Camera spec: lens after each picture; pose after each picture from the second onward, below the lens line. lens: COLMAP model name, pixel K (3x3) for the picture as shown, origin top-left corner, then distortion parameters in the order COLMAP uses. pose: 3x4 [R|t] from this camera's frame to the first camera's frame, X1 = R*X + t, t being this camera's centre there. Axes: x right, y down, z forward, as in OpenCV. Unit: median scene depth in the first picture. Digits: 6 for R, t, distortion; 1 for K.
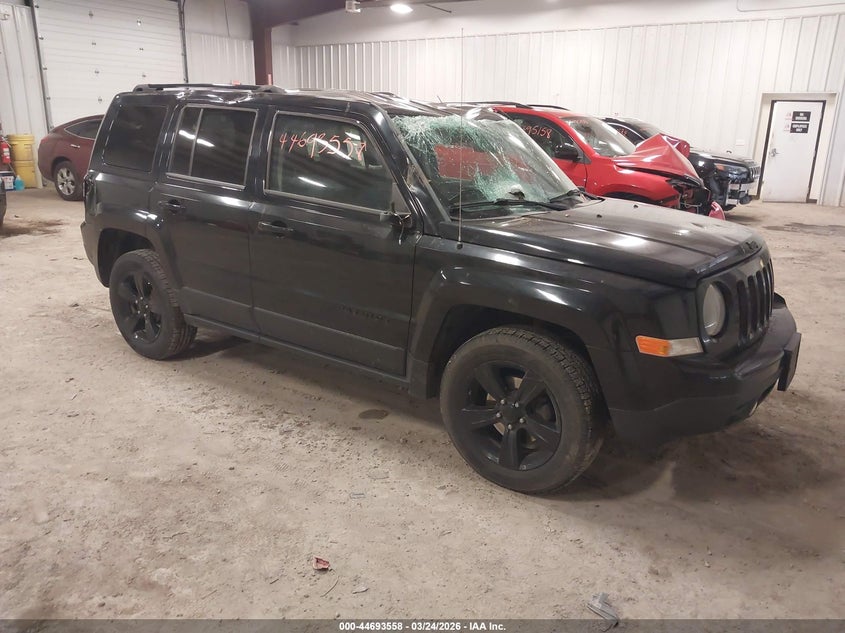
lens RADIAL K [[702.3, 0, 422.5], [0, 702.3, 316.5], [0, 0, 1]] dist [0.004065, 0.007181]
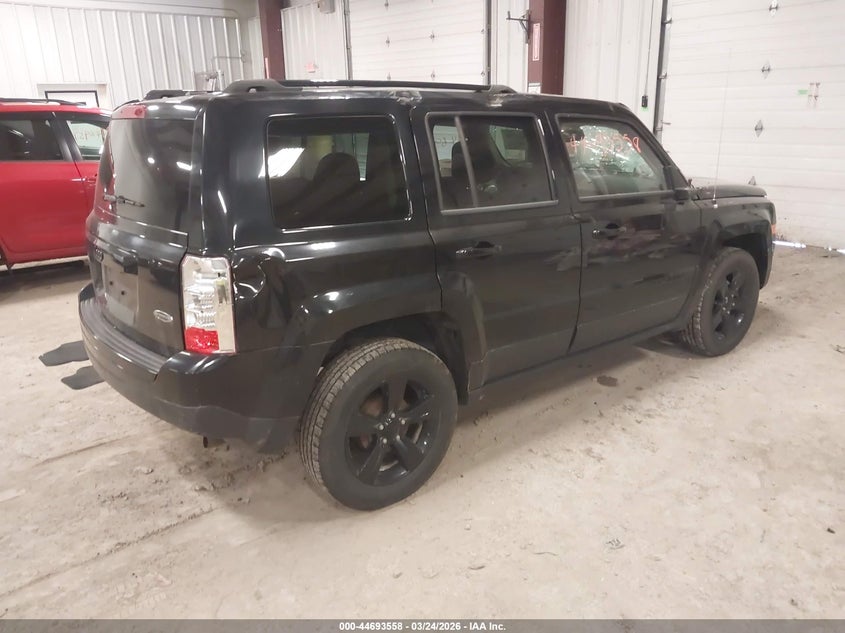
lens RADIAL K [[702.3, 0, 422.5], [0, 702.3, 316.5], [0, 0, 1]] dist [0.004065, 0.007181]
pose [[0.245691, -0.307917, 0.919142, -1.107326], [0.292019, 0.927668, 0.232716, -0.292831], [-0.924316, 0.211231, 0.317837, 0.874492]]
